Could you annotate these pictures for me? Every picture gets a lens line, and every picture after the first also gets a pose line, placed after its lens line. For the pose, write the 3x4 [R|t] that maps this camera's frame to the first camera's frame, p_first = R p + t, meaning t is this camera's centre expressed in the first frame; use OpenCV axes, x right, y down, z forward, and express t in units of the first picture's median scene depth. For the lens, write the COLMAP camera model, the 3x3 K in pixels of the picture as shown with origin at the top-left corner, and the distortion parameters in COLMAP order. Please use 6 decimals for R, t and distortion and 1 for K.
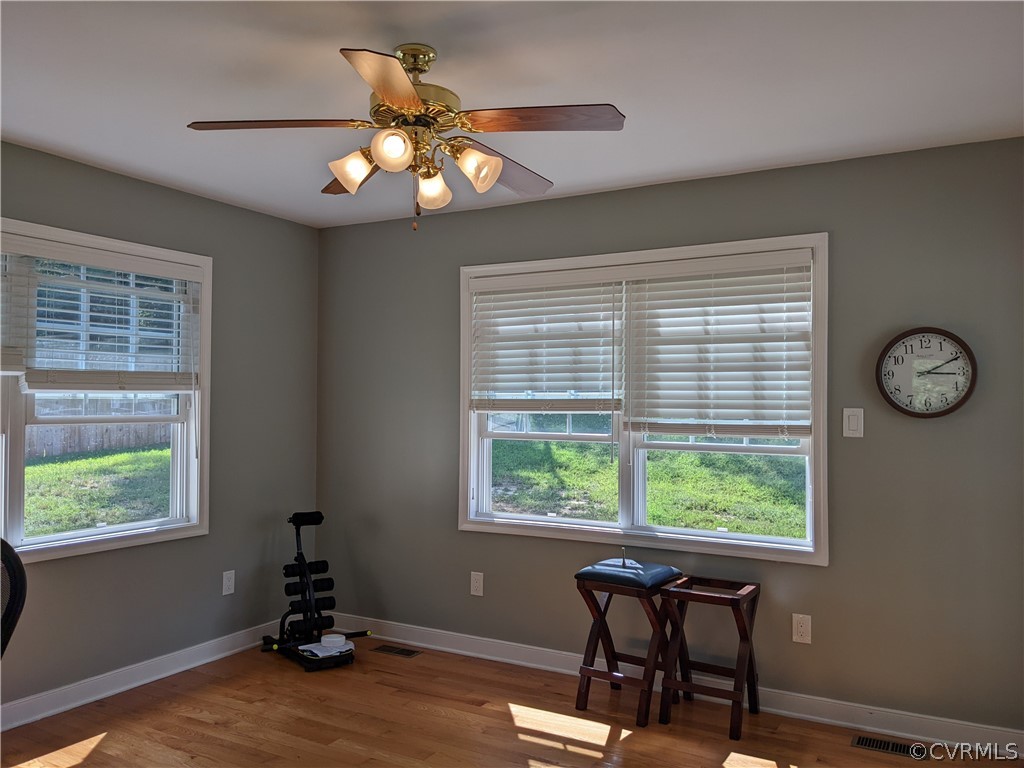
lens RADIAL K [[810.5, 0, 509.5], [0, 810.5, 381.0], [0, 0, 1]] dist [0.033089, -0.064409]
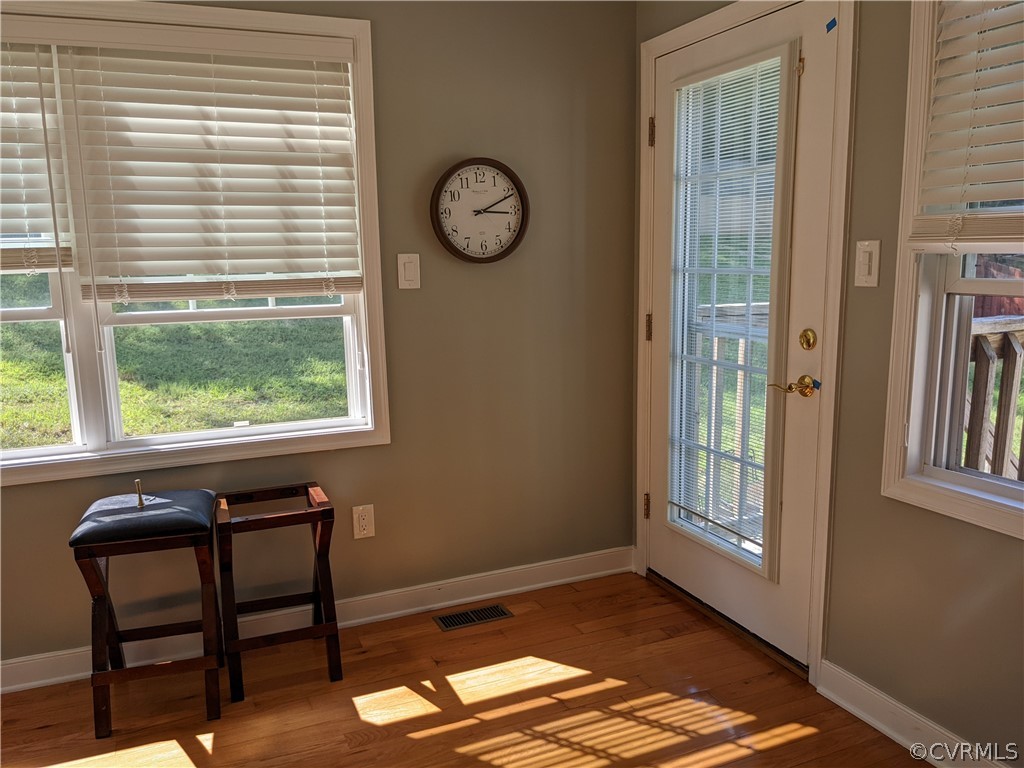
lens RADIAL K [[810.5, 0, 525.3], [0, 810.5, 398.5], [0, 0, 1]] dist [0.033089, -0.064409]
pose [[0.597419, -0.158462, 0.786117, -0.167607], [0.001389, 0.980485, 0.196587, 0.014392], [-0.801928, -0.116353, 0.585981, 0.365626]]
